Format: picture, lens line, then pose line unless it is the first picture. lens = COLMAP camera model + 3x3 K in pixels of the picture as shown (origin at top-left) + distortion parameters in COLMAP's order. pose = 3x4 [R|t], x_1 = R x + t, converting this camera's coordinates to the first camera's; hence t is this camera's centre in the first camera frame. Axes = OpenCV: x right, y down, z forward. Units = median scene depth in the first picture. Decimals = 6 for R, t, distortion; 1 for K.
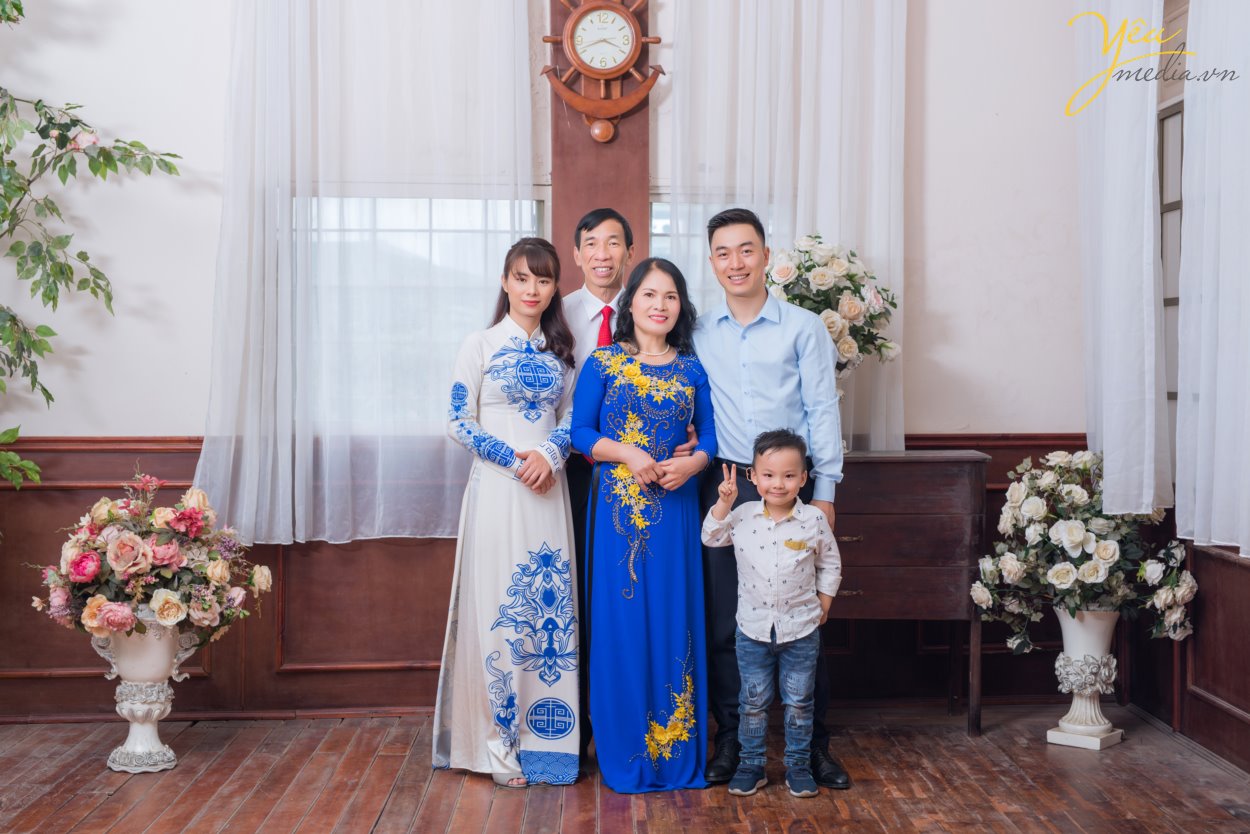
lens RADIAL K [[1715.1, 0, 625.6], [0, 1715.1, 386.6], [0, 0, 1]] dist [-0.004414, -0.028678]
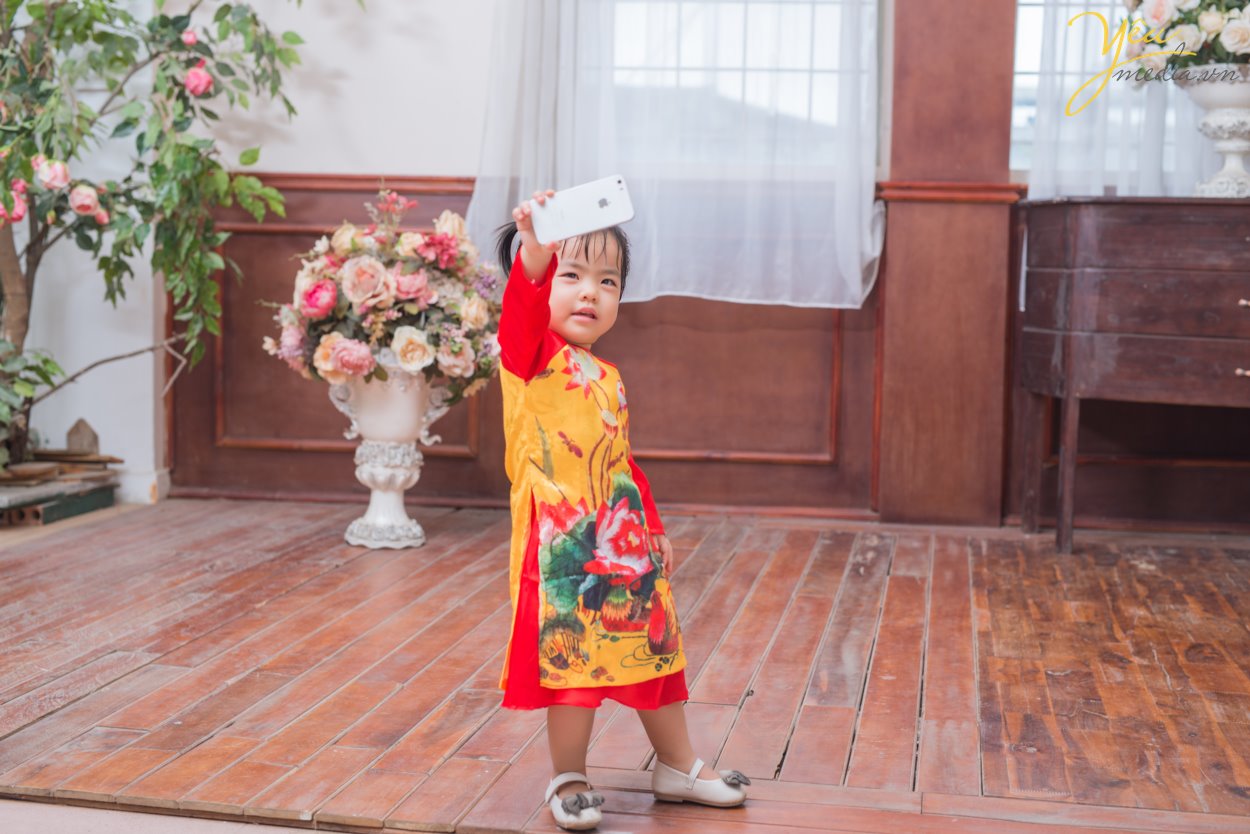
lens RADIAL K [[1727.6, 0, 625.0], [0, 1727.6, 417.0], [0, 0, 1]] dist [0.002543, 0.015725]
pose [[0.979277, 0.041389, -0.198250, 0.001069], [-0.026399, 0.996630, 0.077668, 0.091268], [0.200796, -0.070825, 0.977069, 0.195673]]
